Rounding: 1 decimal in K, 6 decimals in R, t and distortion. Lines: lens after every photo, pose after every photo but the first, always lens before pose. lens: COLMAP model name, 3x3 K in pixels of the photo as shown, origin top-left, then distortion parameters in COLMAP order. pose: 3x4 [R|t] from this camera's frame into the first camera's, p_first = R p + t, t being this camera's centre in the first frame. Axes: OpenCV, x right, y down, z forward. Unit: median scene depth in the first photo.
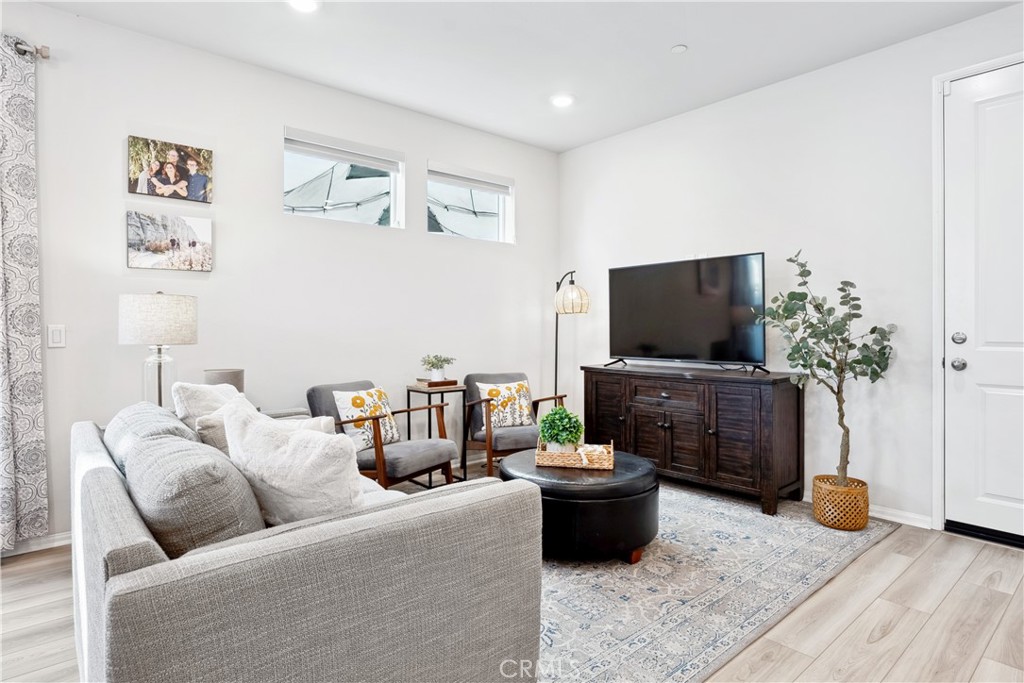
lens RADIAL K [[555.8, 0, 507.2], [0, 555.8, 328.5], [0, 0, 1]] dist [-0.010362, 0.004899]
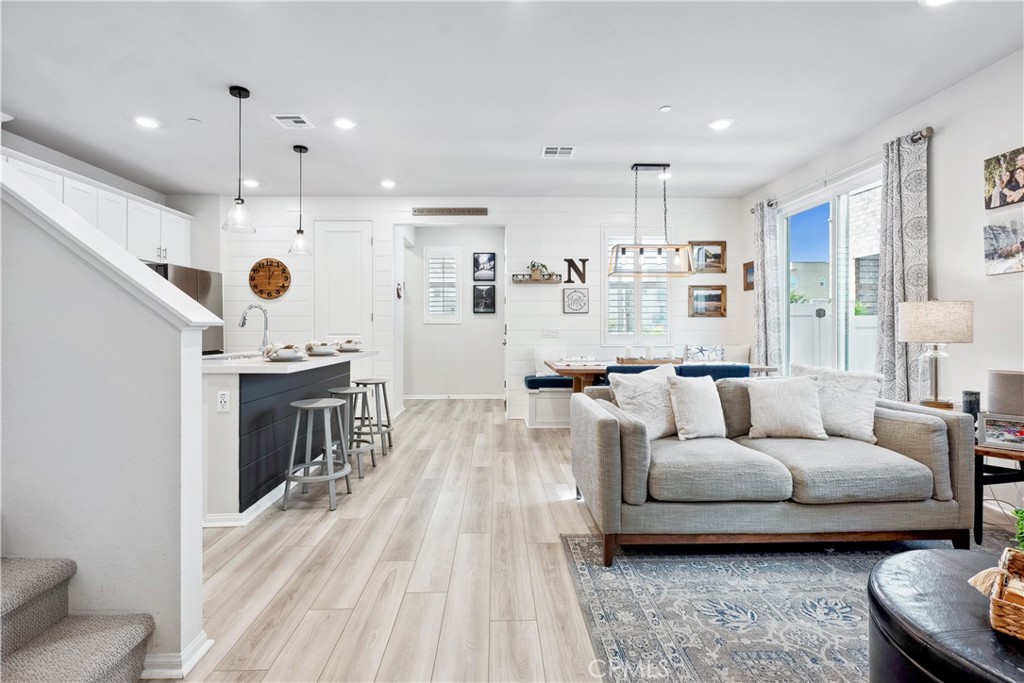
lens RADIAL K [[467.7, 0, 506.8], [0, 467.7, 328.5], [0, 0, 1]] dist [-0.016401, 0.002311]
pose [[-0.633261, -0.000946, -0.773938, 0.647256], [0.000327, 0.999999, -0.001490, 0.000048], [0.773938, -0.001197, -0.633260, 0.796574]]
